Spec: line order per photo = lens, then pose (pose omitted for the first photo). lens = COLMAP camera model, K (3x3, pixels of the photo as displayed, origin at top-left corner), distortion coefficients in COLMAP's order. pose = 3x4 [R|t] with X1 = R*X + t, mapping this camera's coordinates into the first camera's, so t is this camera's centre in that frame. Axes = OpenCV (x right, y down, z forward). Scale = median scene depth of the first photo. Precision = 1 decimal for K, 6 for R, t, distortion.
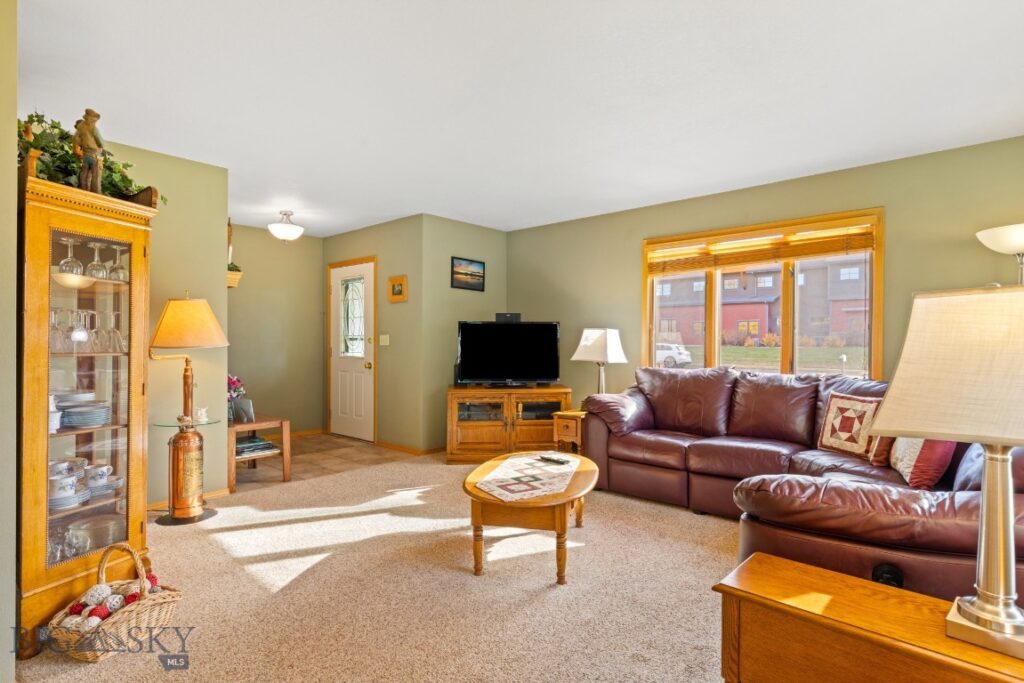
lens RADIAL K [[534.5, 0, 512.0], [0, 534.5, 341.5], [0, 0, 1]] dist [0.000663, 0.000028]
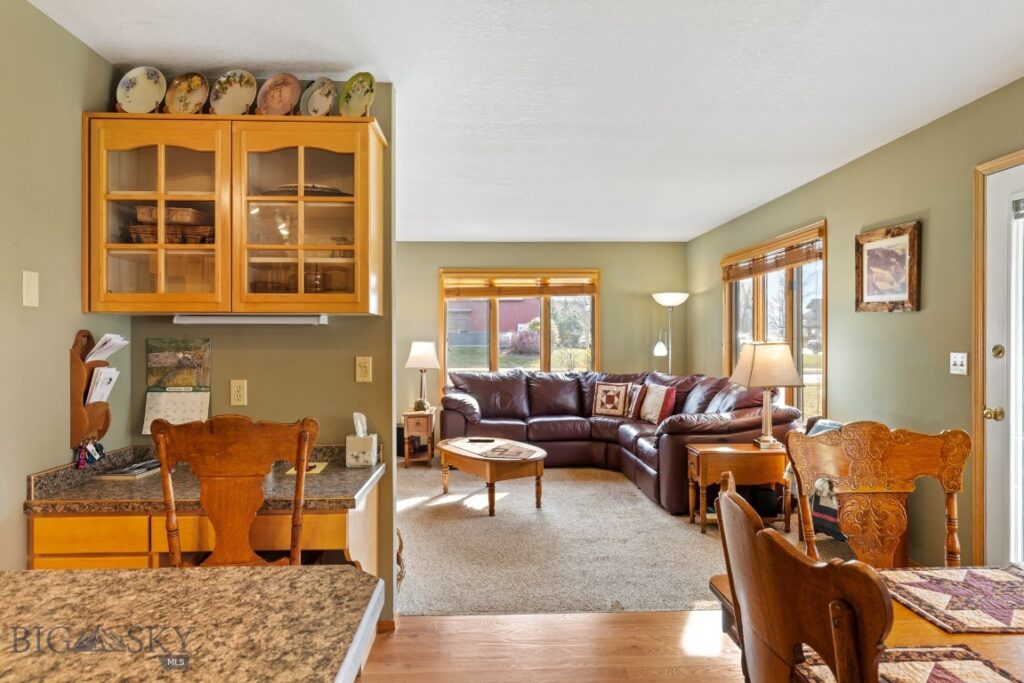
lens RADIAL K [[628.3, 0, 512.0], [0, 628.3, 341.5], [0, 0, 1]] dist [-0.000192, -0.000044]
pose [[0.708024, -0.002885, 0.706183, -0.852977], [0.003623, 0.999993, 0.000453, -0.029267], [-0.706180, 0.002238, 0.708029, -0.180721]]
